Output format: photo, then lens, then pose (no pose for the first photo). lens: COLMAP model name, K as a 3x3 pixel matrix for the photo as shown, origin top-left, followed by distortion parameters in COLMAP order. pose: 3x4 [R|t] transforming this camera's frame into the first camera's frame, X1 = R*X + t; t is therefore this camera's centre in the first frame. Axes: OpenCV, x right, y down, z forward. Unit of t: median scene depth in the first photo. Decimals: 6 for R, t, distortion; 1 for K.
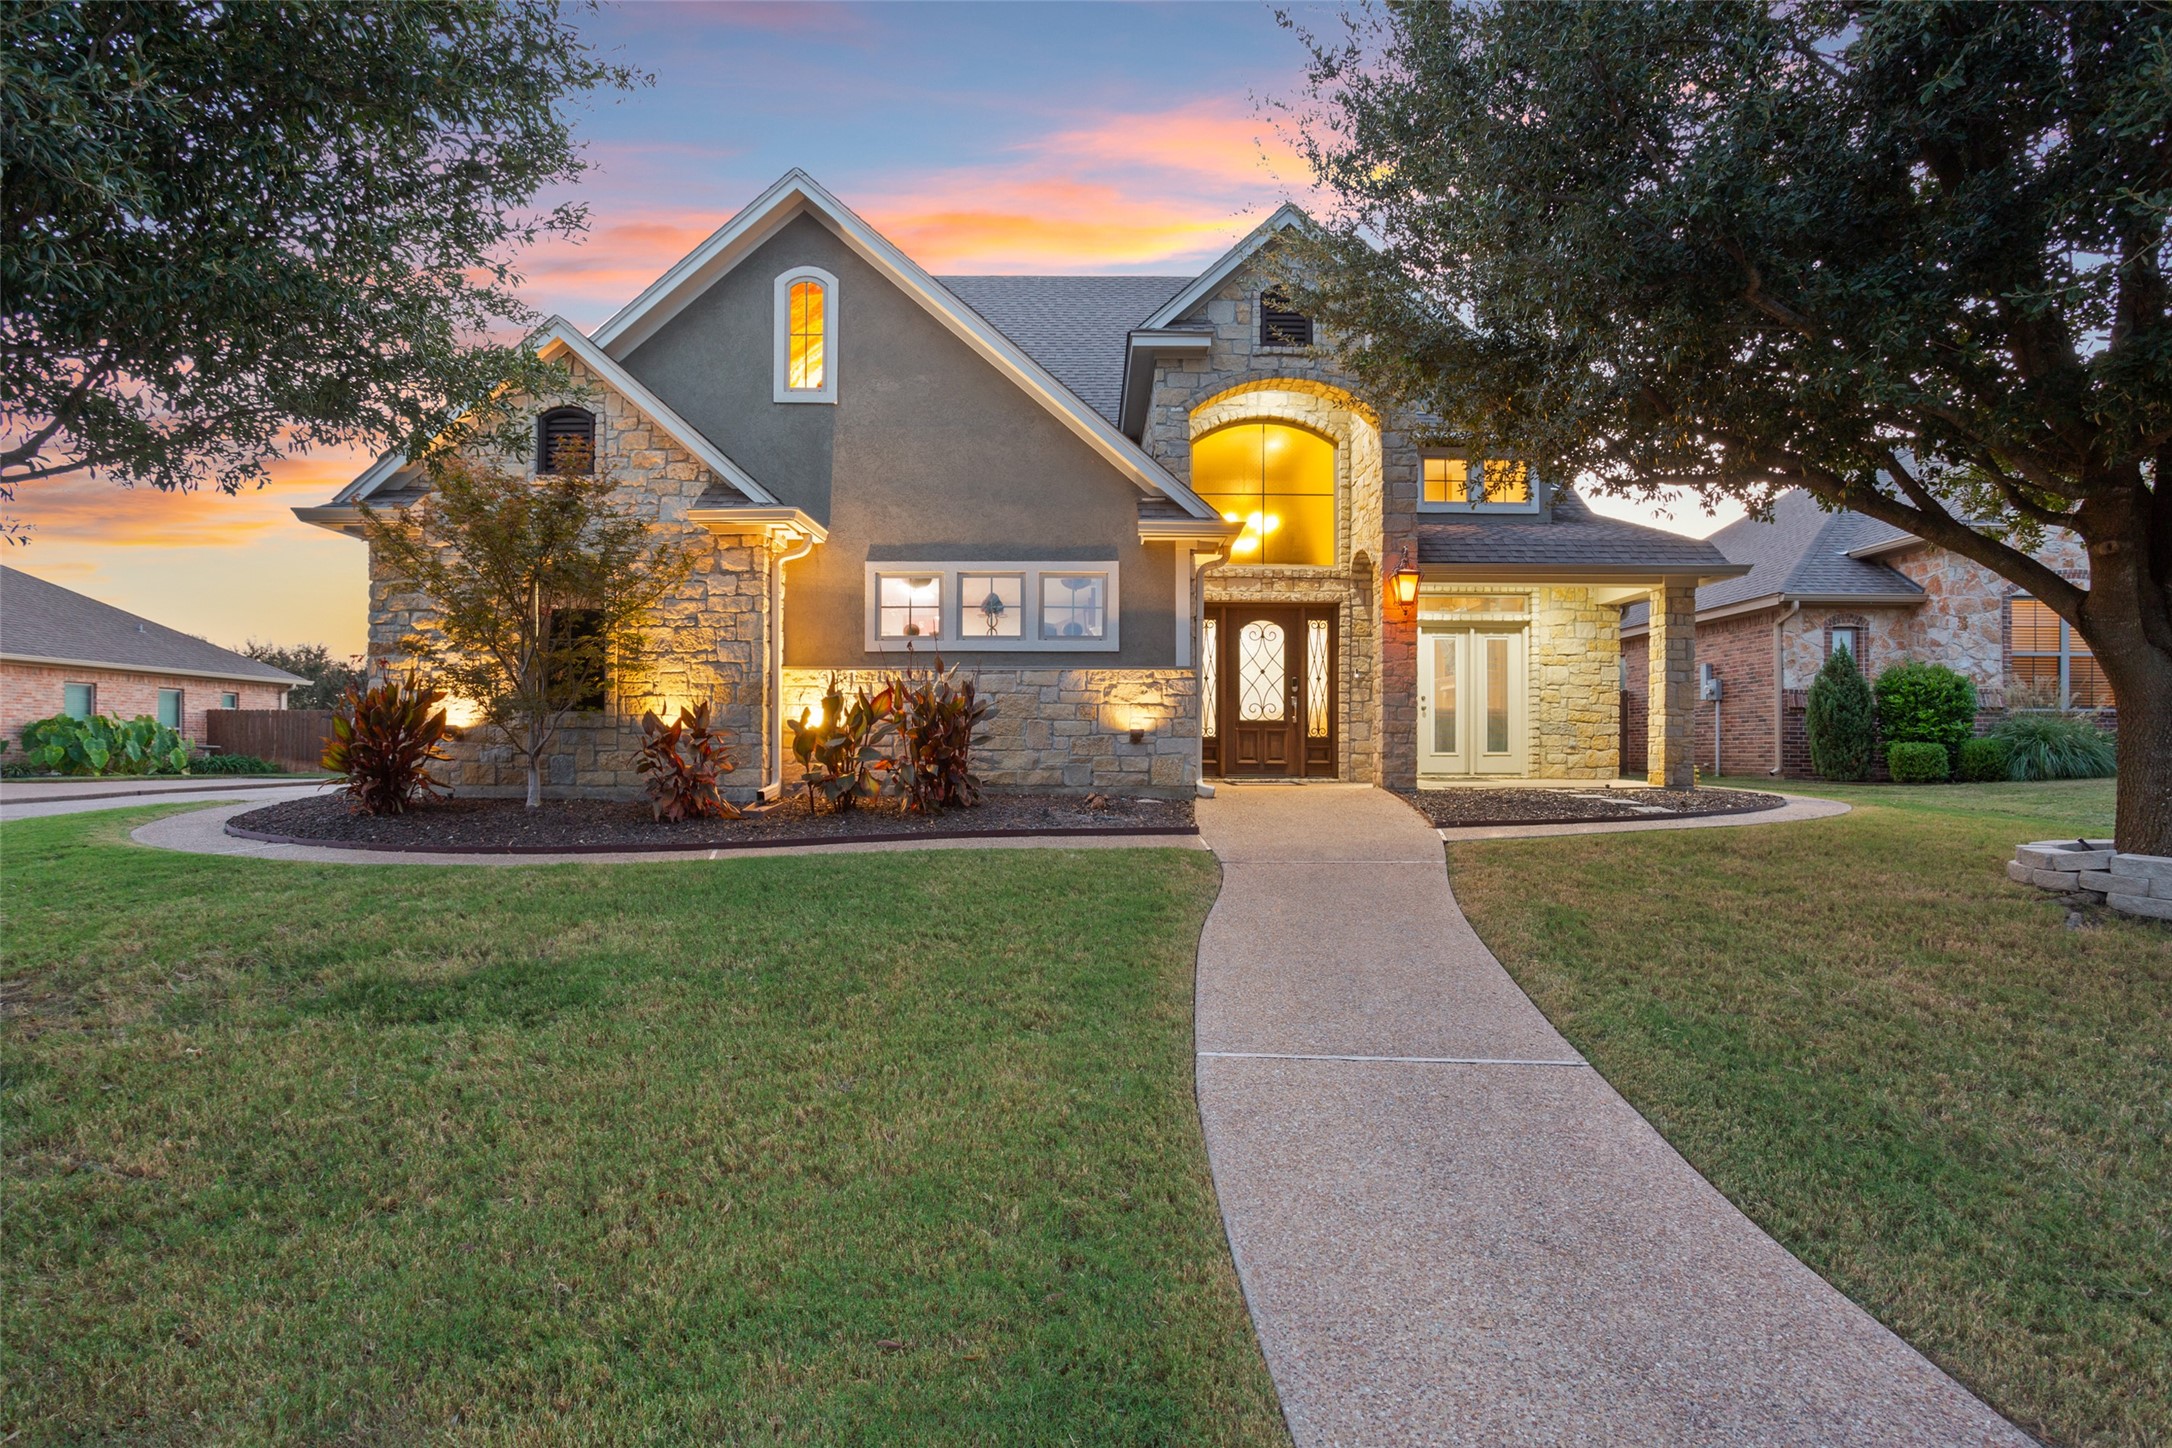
lens RADIAL K [[1062.0, 0, 1086.0], [0, 1062.0, 724.0], [0, 0, 1]] dist [-0.094827, 0.064441]
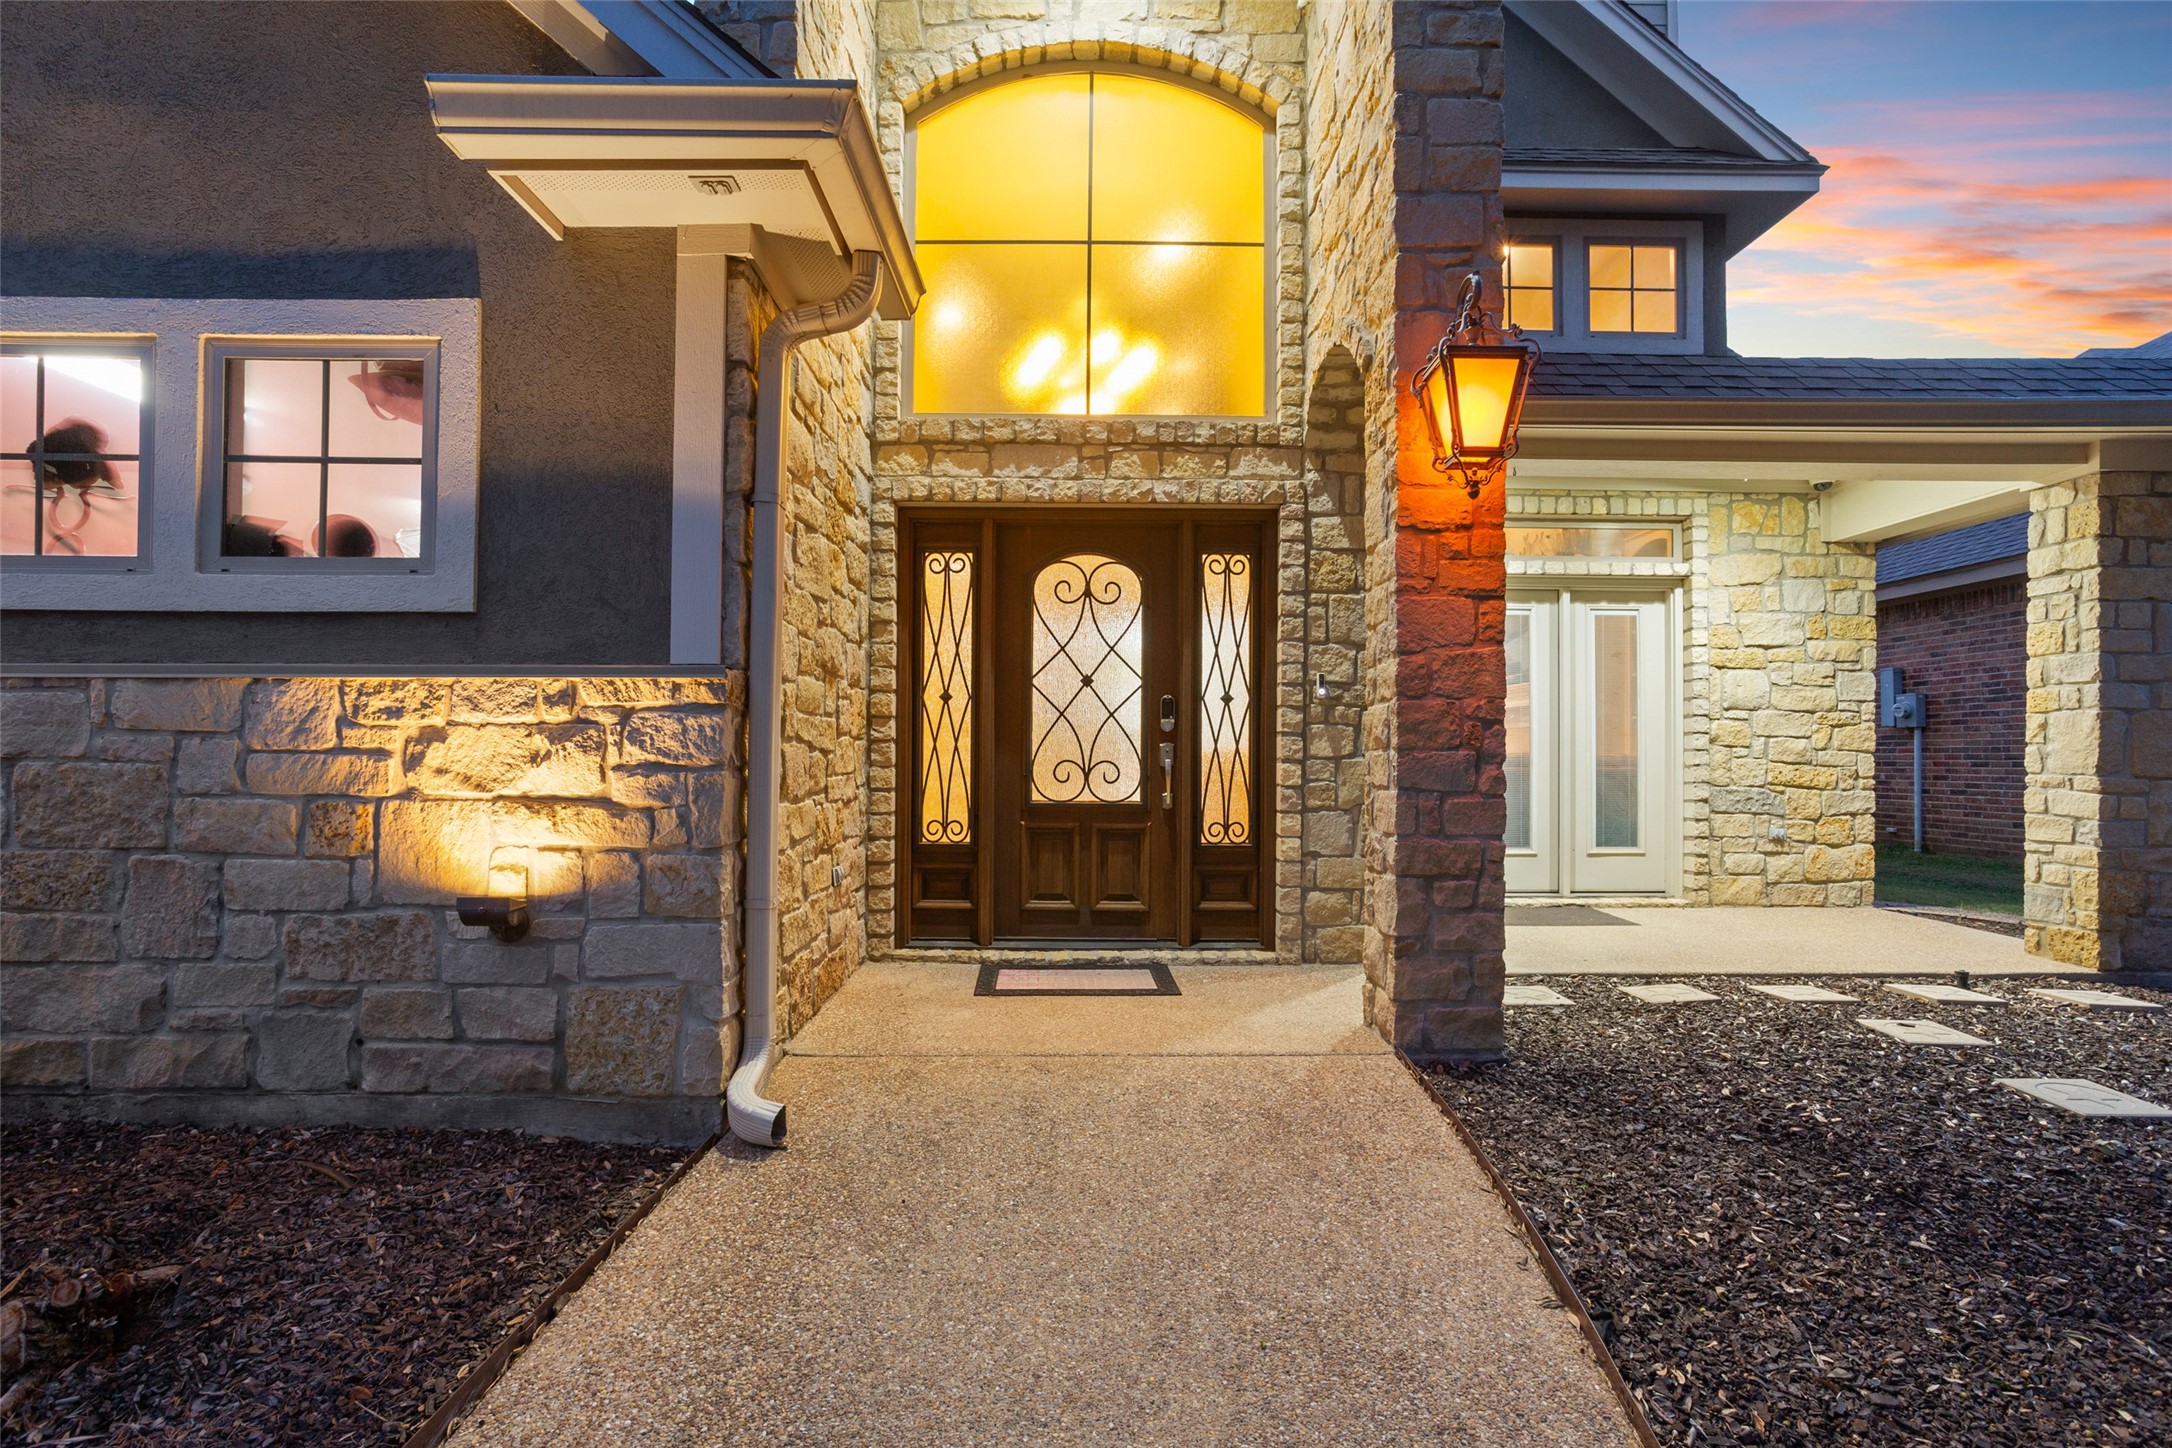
lens RADIAL K [[1062.0, 0, 1086.0], [0, 1062.0, 724.0], [0, 0, 1]] dist [-0.094827, 0.064441]
pose [[0.999877, 0.002243, 0.015545, 0.162451], [-0.002154, 0.999981, -0.005710, -0.031357], [-0.015558, 0.005676, 0.999863, 0.607314]]
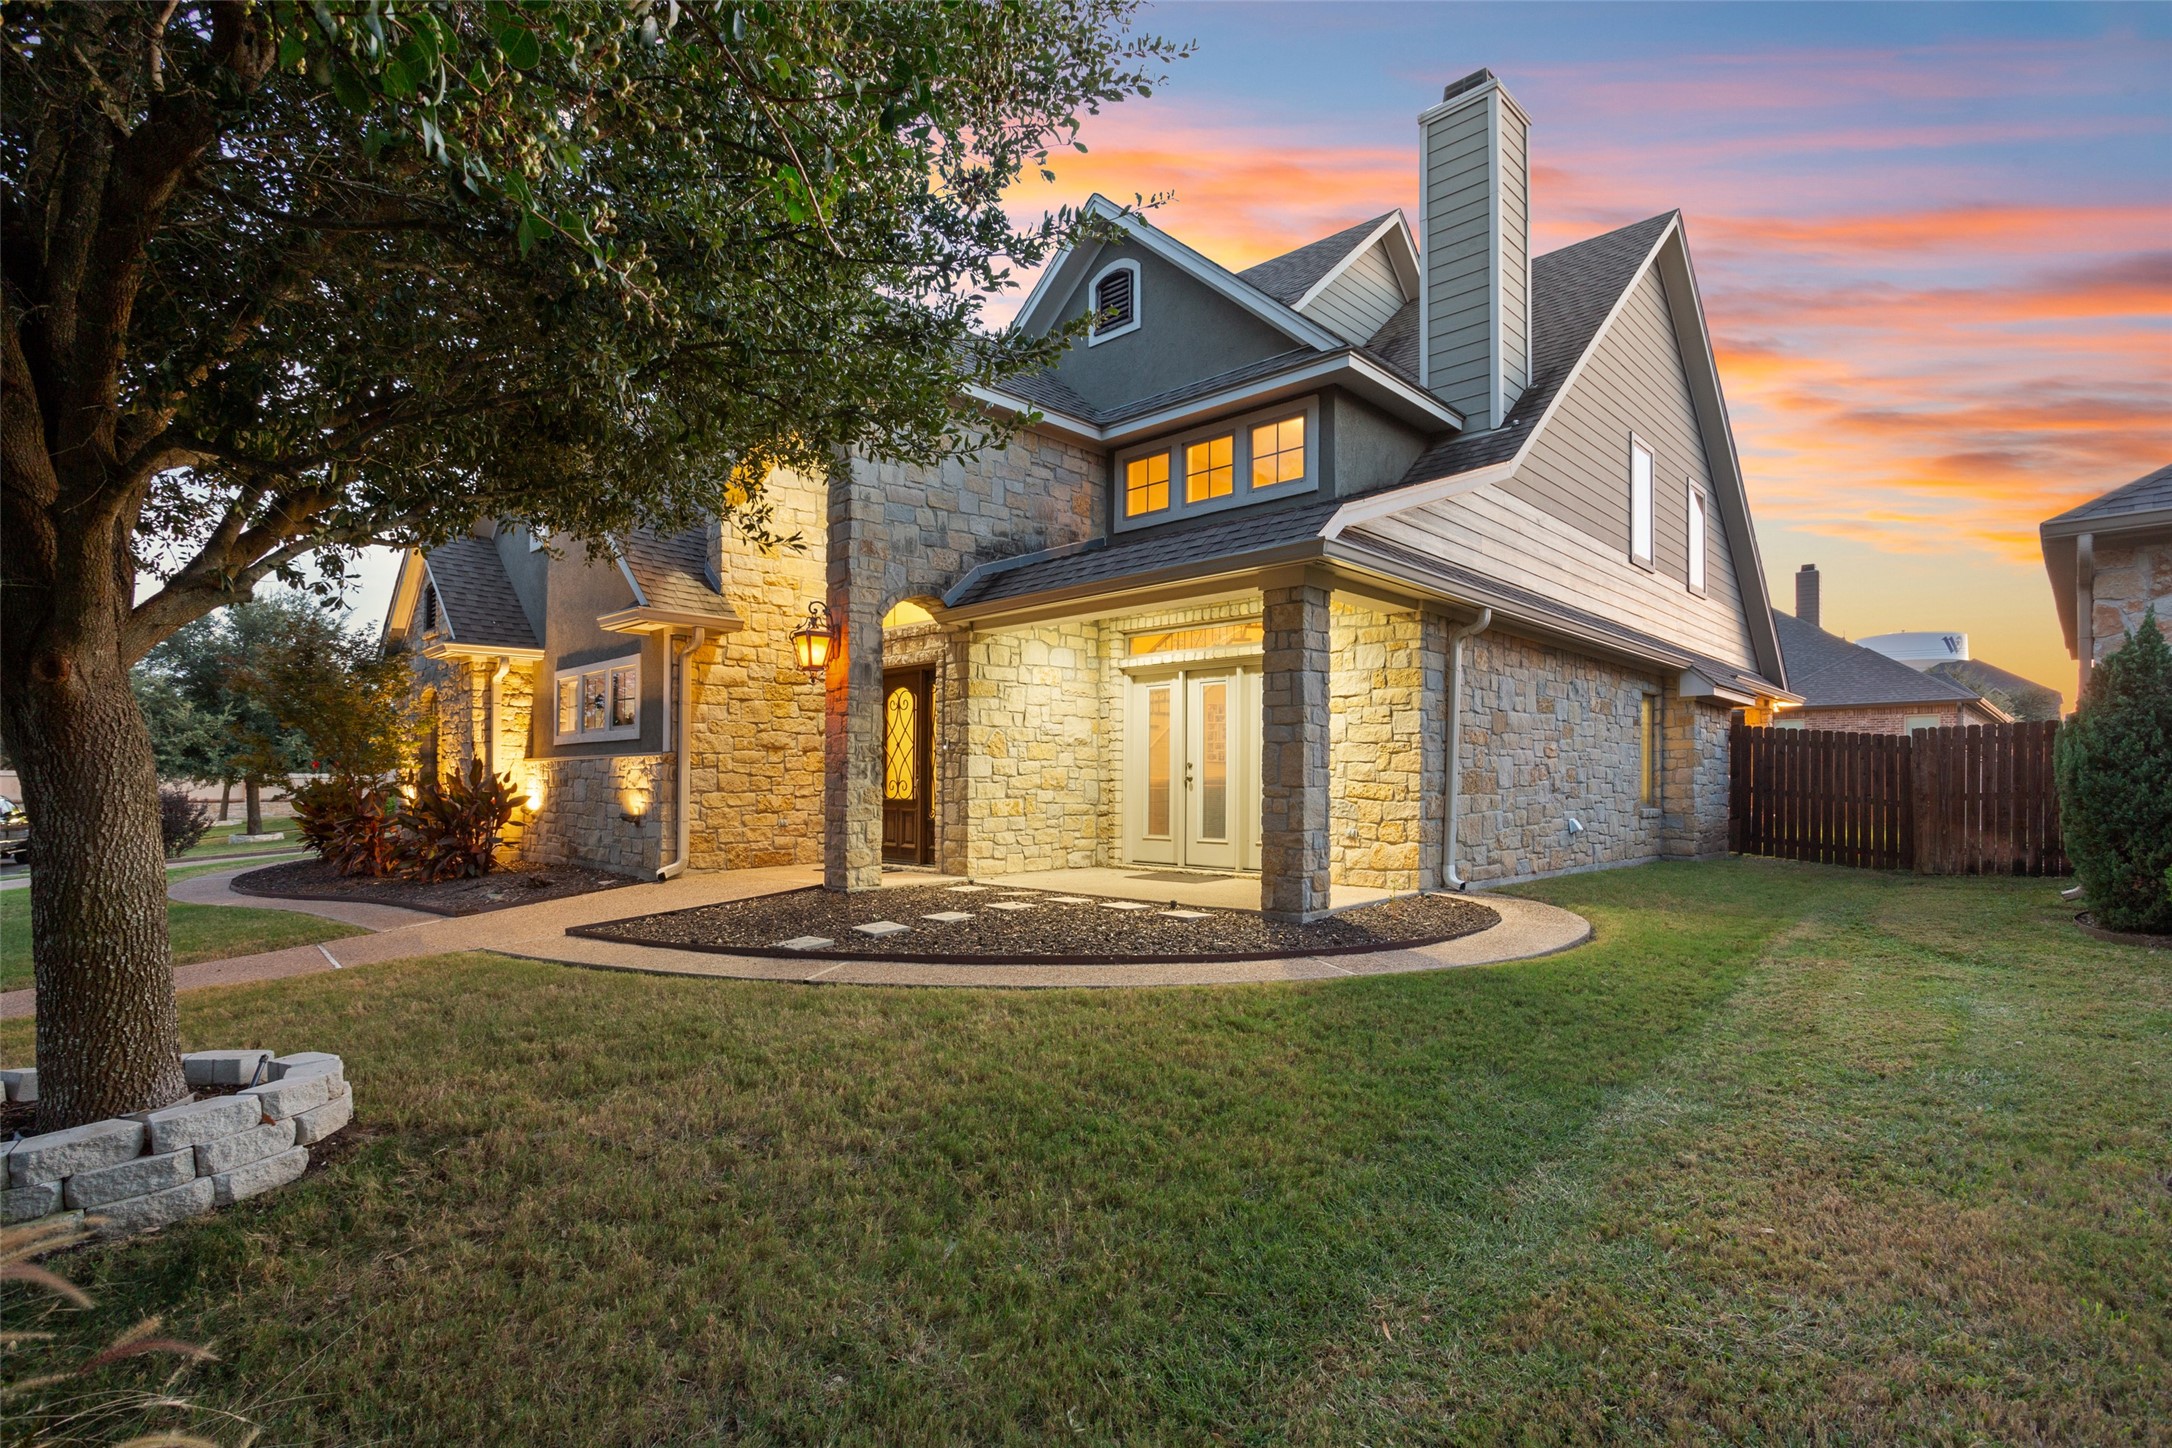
lens RADIAL K [[1062.3, 0, 1083.2], [0, 1062.3, 781.5], [0, 0, 1]] dist [-0.123346, -0.000037]
pose [[0.725861, -0.004894, -0.687824, 0.908889], [0.016305, 0.999816, 0.010094, -0.025181], [0.687649, -0.018542, 0.725807, 0.462302]]
